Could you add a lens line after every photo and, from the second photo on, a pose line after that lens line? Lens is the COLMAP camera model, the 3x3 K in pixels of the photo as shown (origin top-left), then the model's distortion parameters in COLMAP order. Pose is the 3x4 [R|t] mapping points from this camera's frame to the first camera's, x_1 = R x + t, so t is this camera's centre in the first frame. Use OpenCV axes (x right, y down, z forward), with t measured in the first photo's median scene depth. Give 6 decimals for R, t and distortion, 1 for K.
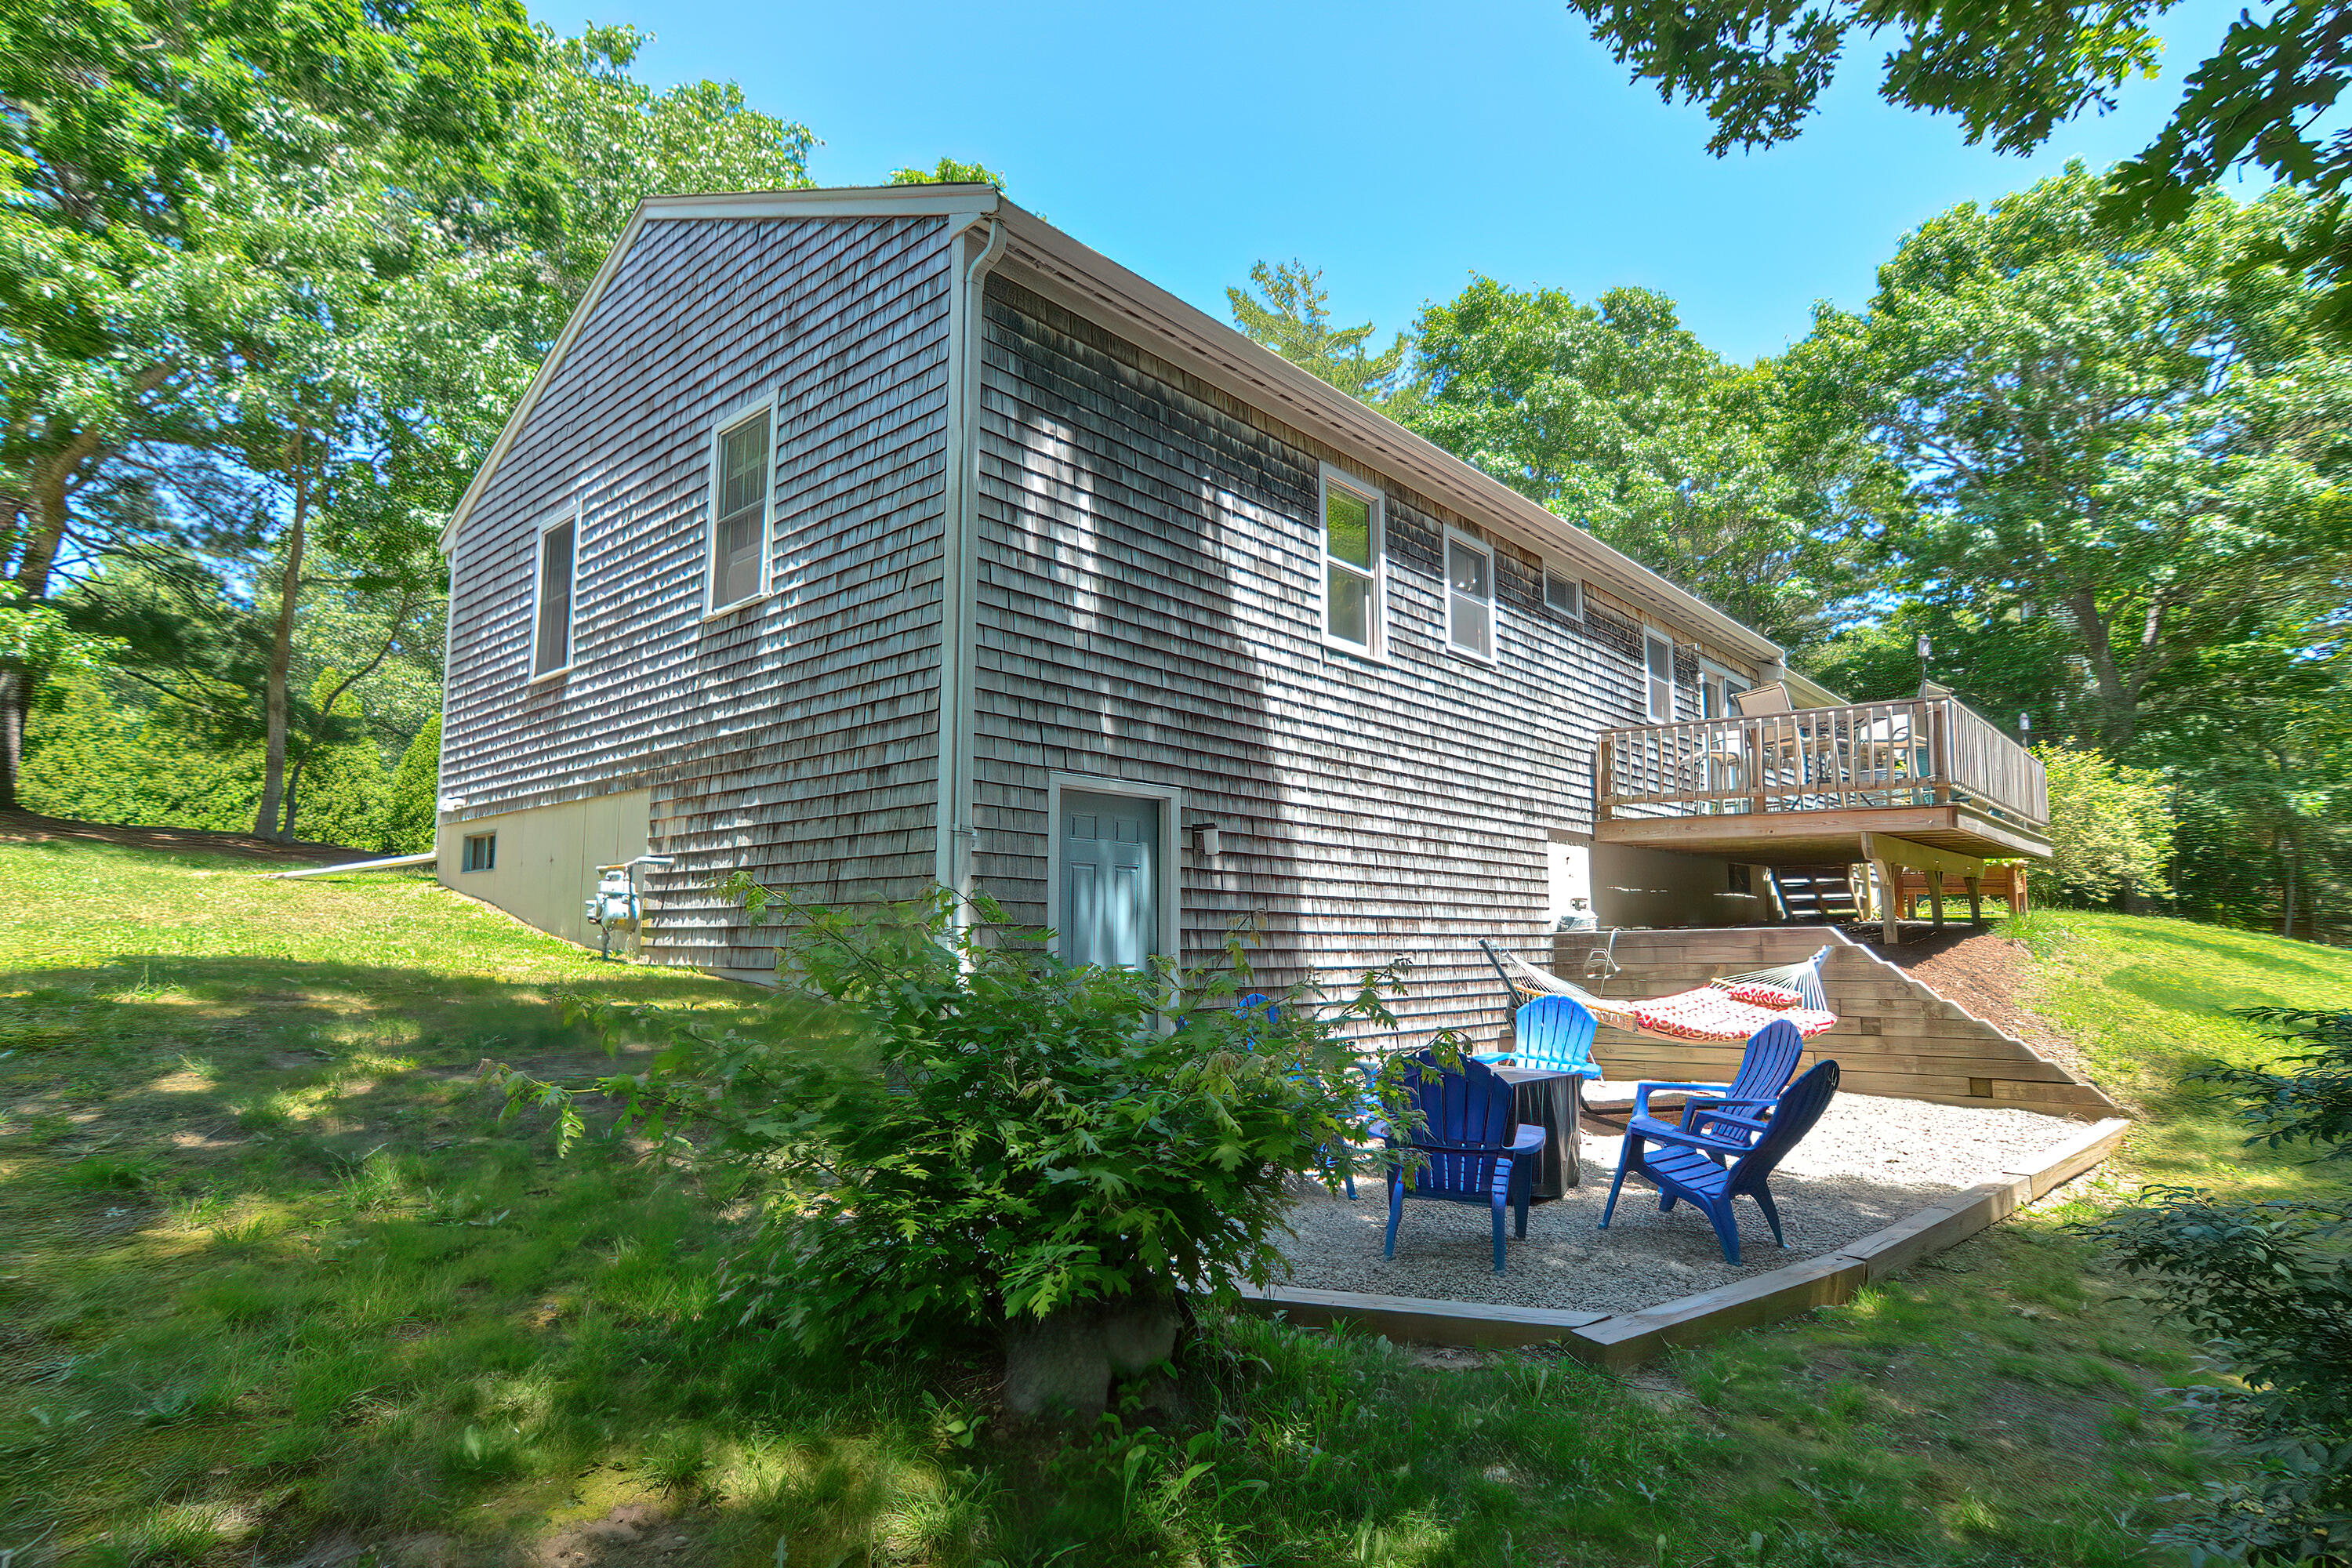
lens RADIAL K [[1175.8, 0, 1200.3], [0, 1175.8, 813.1], [0, 0, 1]] dist [-0.022169, 0.010607]
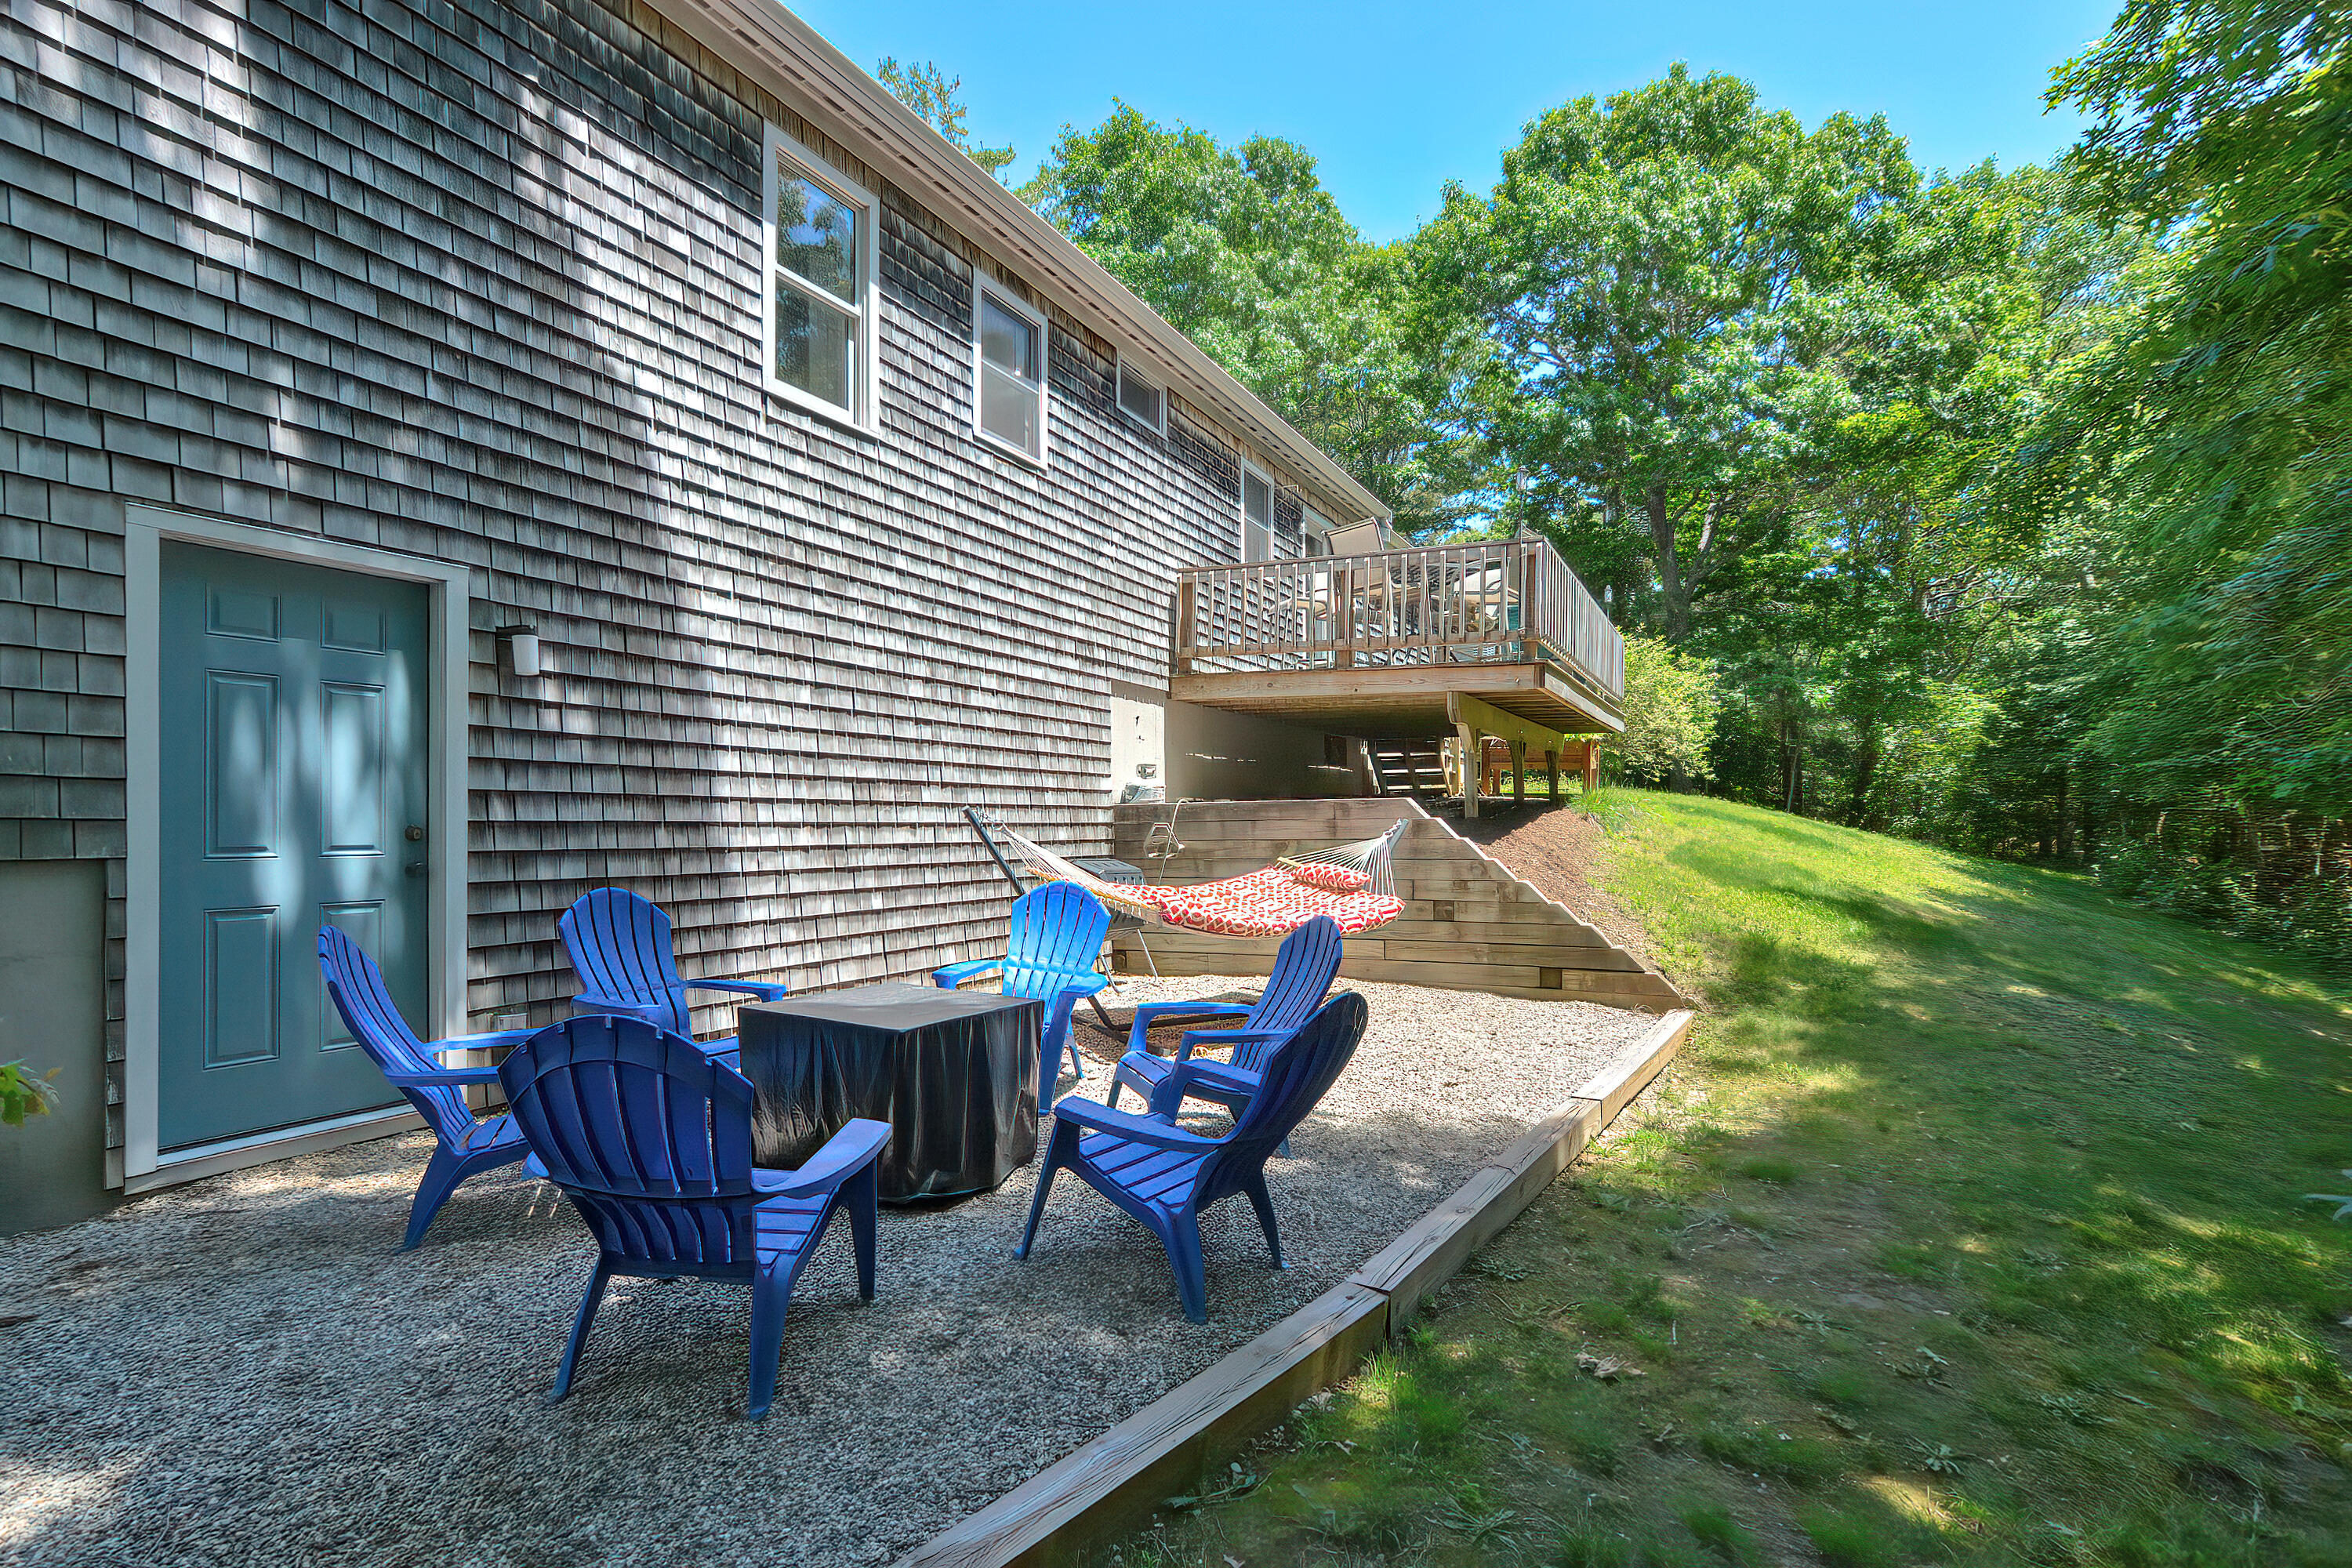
lens RADIAL K [[1175.8, 0, 1200.3], [0, 1175.8, 813.1], [0, 0, 1]] dist [-0.022169, 0.010607]
pose [[0.956393, 0.001868, 0.292077, 0.112303], [-0.032024, 0.994622, 0.098500, 0.022831], [-0.290322, -0.103558, 0.951309, 0.176159]]
